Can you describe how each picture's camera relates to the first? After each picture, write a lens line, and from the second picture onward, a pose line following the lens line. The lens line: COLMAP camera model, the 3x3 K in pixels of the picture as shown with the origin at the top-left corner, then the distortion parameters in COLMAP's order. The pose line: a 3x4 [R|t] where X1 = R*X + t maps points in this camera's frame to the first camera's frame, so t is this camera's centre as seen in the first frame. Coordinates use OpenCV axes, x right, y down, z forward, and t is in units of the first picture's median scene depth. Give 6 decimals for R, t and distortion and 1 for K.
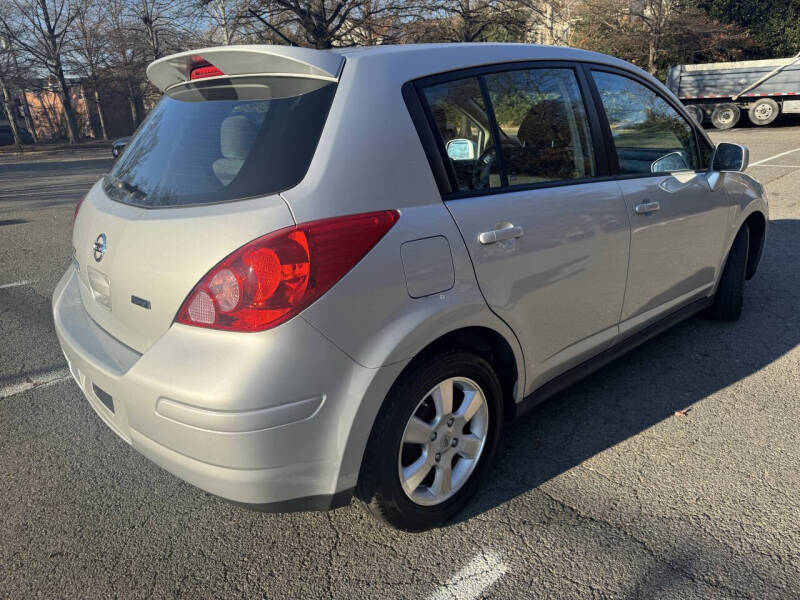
lens RADIAL K [[566.2, 0, 400.1], [0, 566.2, 299.7], [0, 0, 1]] dist [0.024507, -0.026662]
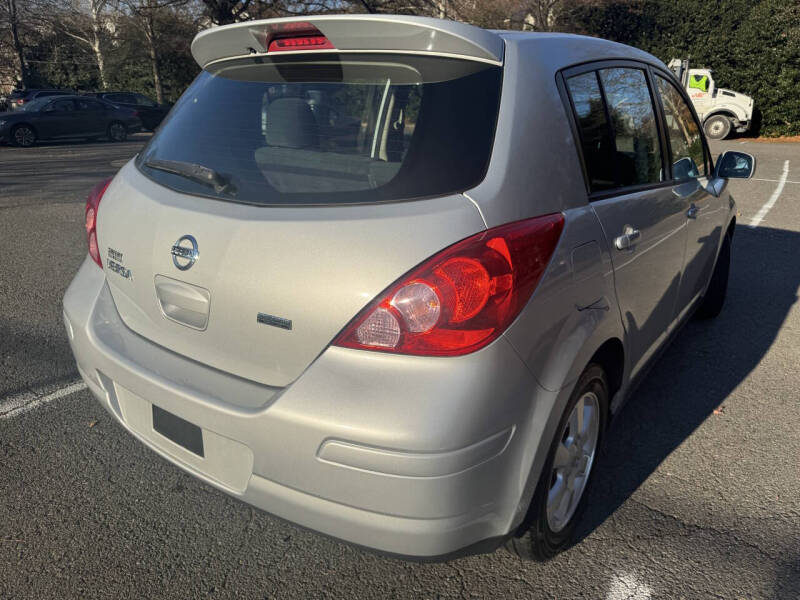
lens RADIAL K [[566.2, 0, 403.2], [0, 566.2, 301.5], [0, 0, 1]] dist [0.024507, -0.026662]
pose [[0.977871, -0.014671, 0.208695, -0.393583], [0.012390, 0.999848, 0.012236, -0.028404], [-0.208843, -0.009379, 0.977904, 0.148325]]
